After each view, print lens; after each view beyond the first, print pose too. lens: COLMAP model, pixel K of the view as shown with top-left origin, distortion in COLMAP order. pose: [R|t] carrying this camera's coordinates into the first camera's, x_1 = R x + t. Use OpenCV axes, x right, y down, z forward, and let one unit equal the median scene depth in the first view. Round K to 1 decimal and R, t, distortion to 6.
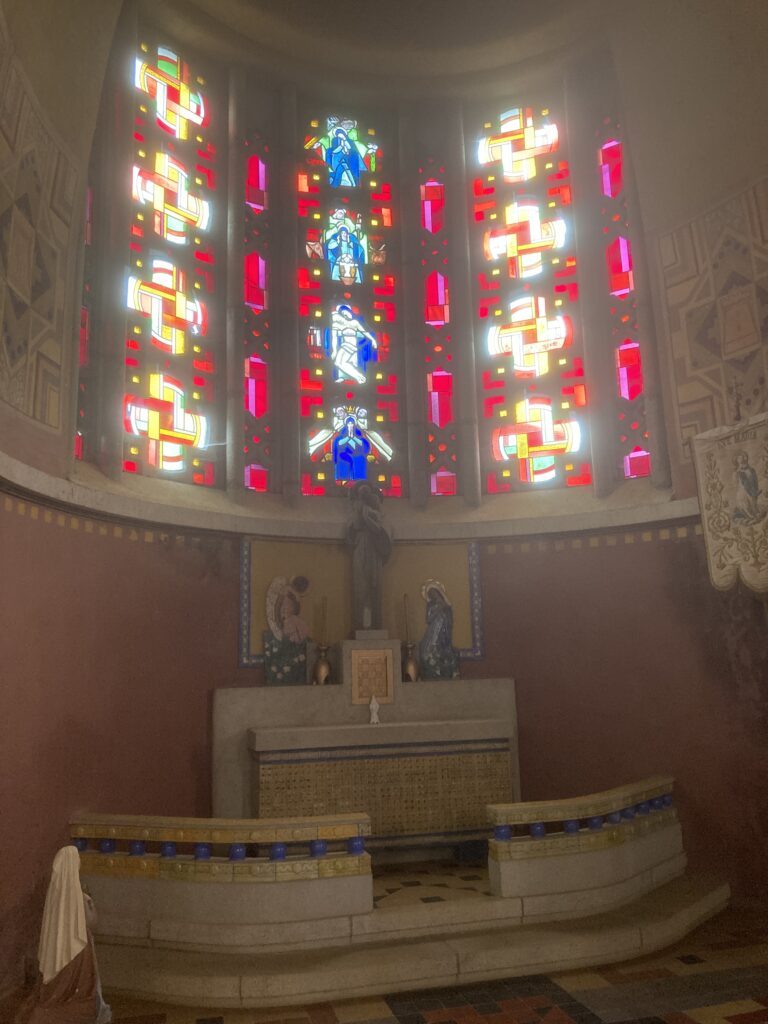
lens RADIAL K [[820.8, 0, 384.0], [0, 820.8, 512.0], [0, 0, 1]] dist [0.013182, 0.002316]
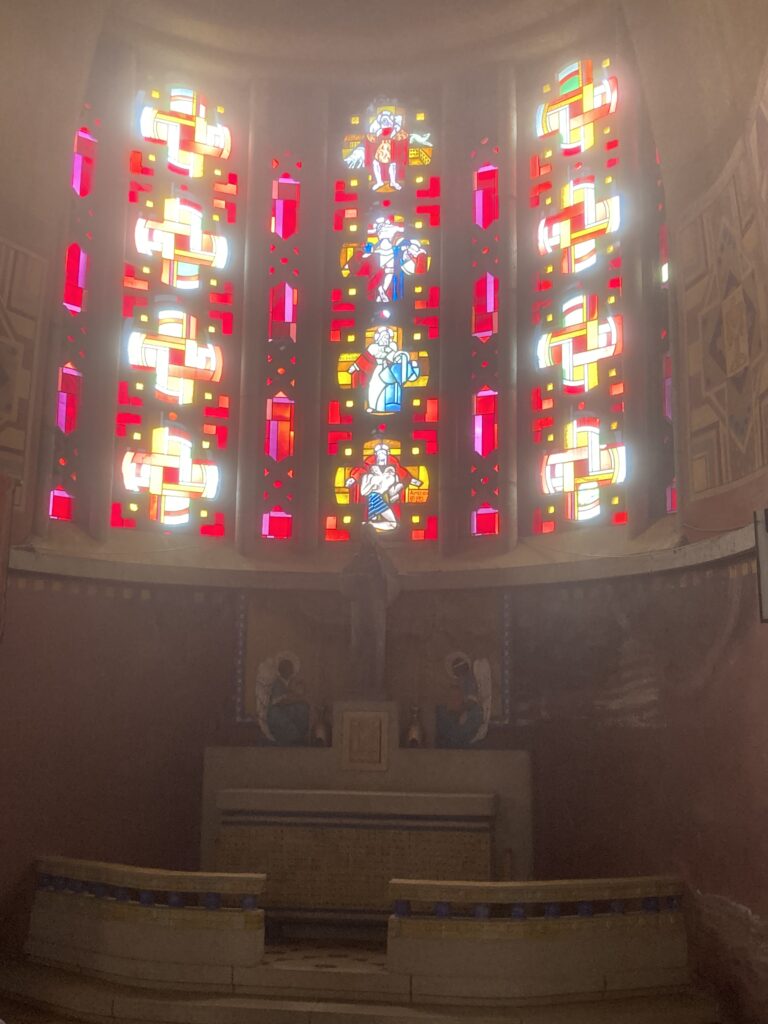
lens RADIAL K [[1188.3, 0, 384.0], [0, 1188.3, 512.0], [0, 0, 1]] dist [0.045898, -0.013086]
pose [[0.916668, -0.026107, -0.398796, 0.489892], [0.032445, 0.999432, 0.009152, -0.062867], [0.398330, -0.021329, 0.916994, -0.198730]]
